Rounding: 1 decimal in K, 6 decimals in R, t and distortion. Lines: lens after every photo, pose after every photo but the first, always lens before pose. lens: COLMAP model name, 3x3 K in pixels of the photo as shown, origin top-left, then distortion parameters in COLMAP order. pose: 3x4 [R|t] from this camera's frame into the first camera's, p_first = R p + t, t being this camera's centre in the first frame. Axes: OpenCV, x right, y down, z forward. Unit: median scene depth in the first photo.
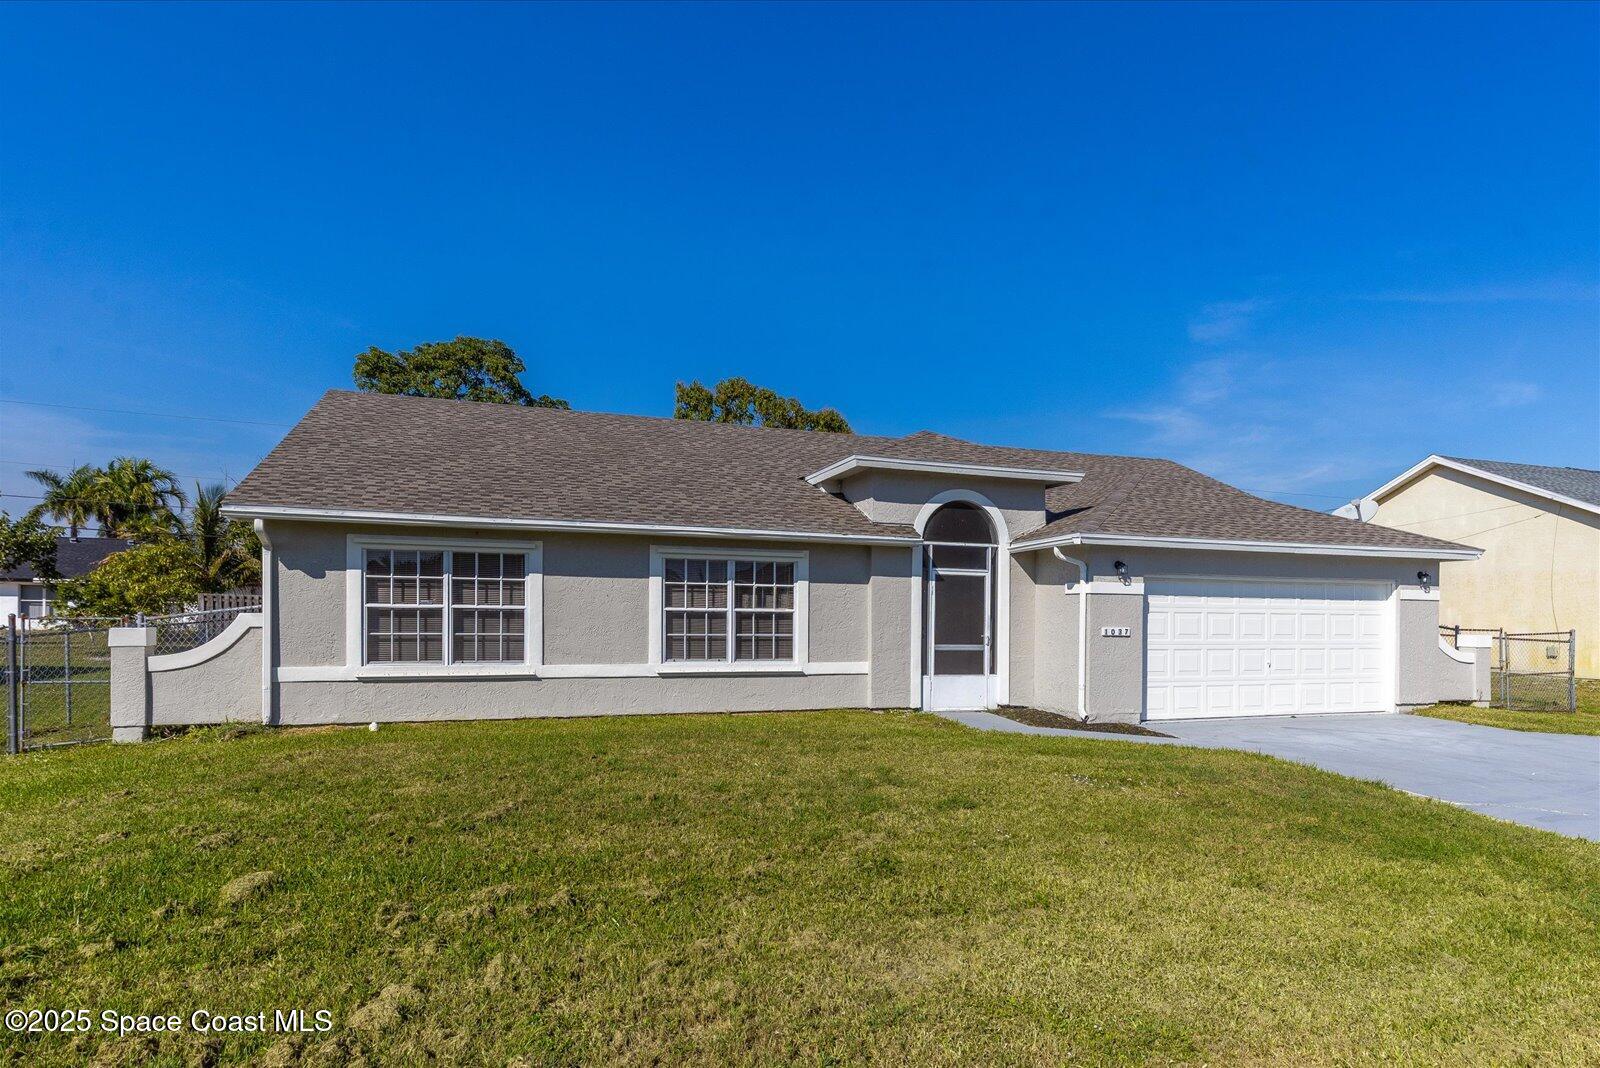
lens RADIAL K [[800.7, 0, 797.4], [0, 800.7, 570.2], [0, 0, 1]] dist [0.022351, -0.029010]
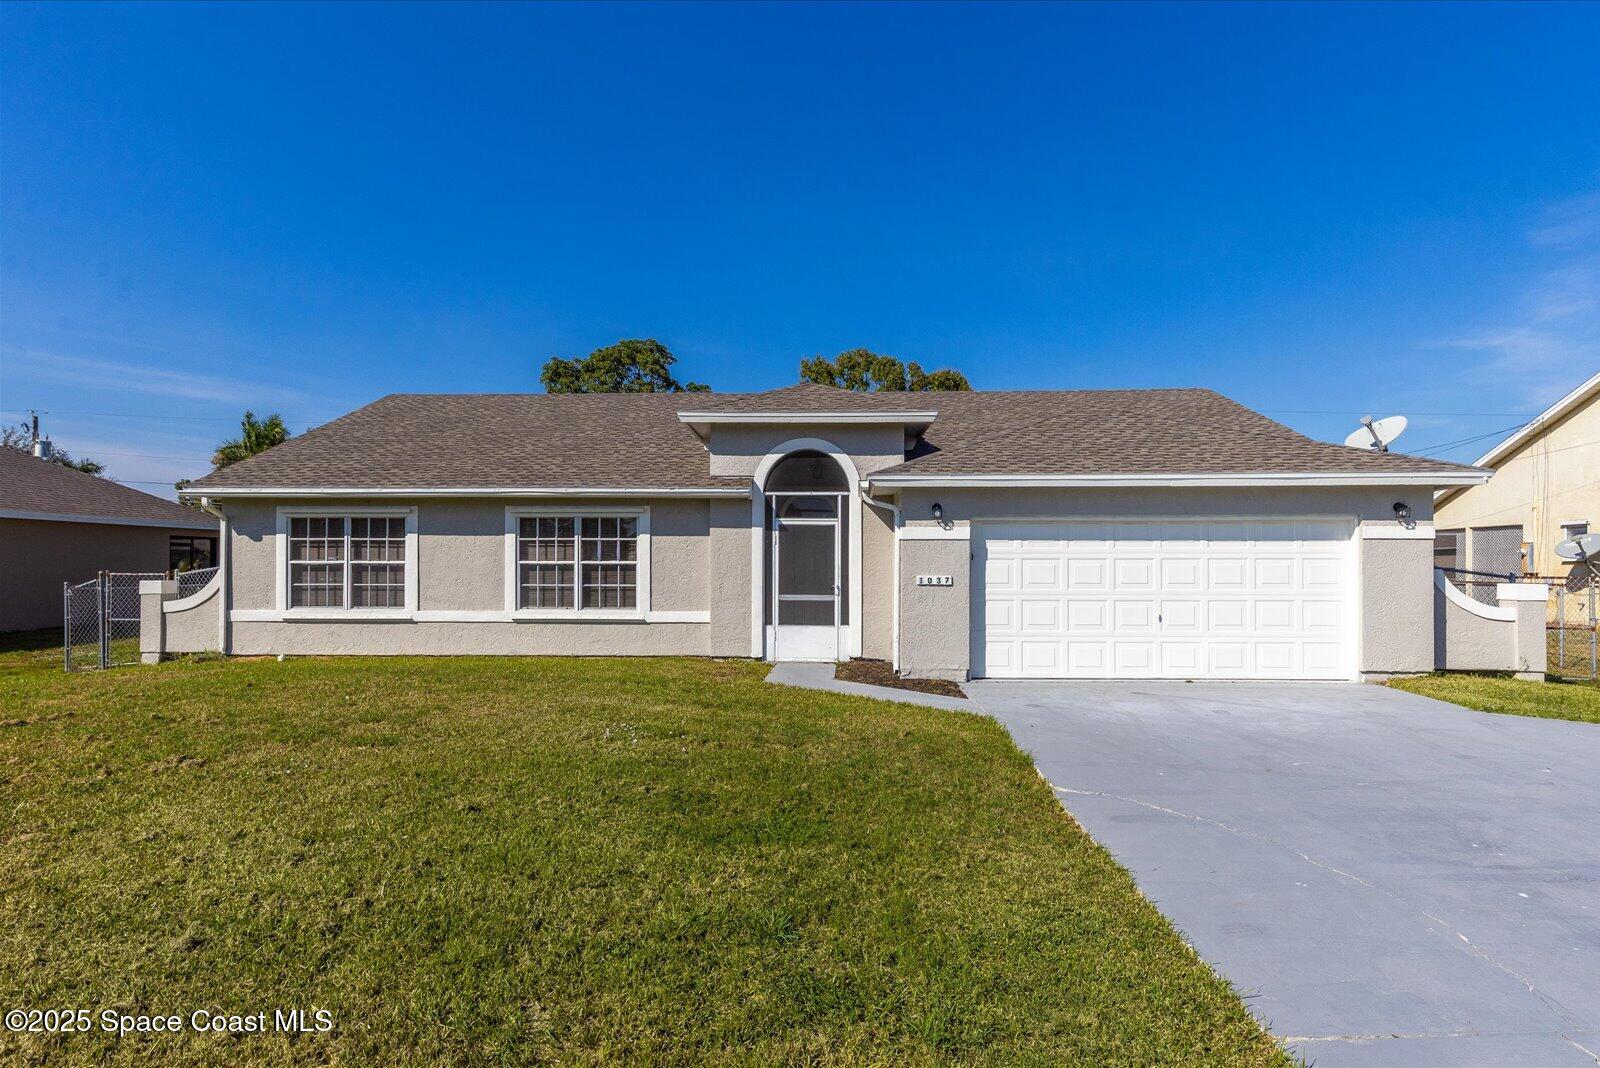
lens RADIAL K [[719.9, 0, 801.9], [0, 719.9, 518.2], [0, 0, 1]] dist [-0.000965, -0.000337]
pose [[0.944058, -0.032273, -0.328196, 0.509479], [0.027920, 0.999449, -0.017970, 0.014752], [0.328595, 0.007802, 0.944439, 0.162733]]
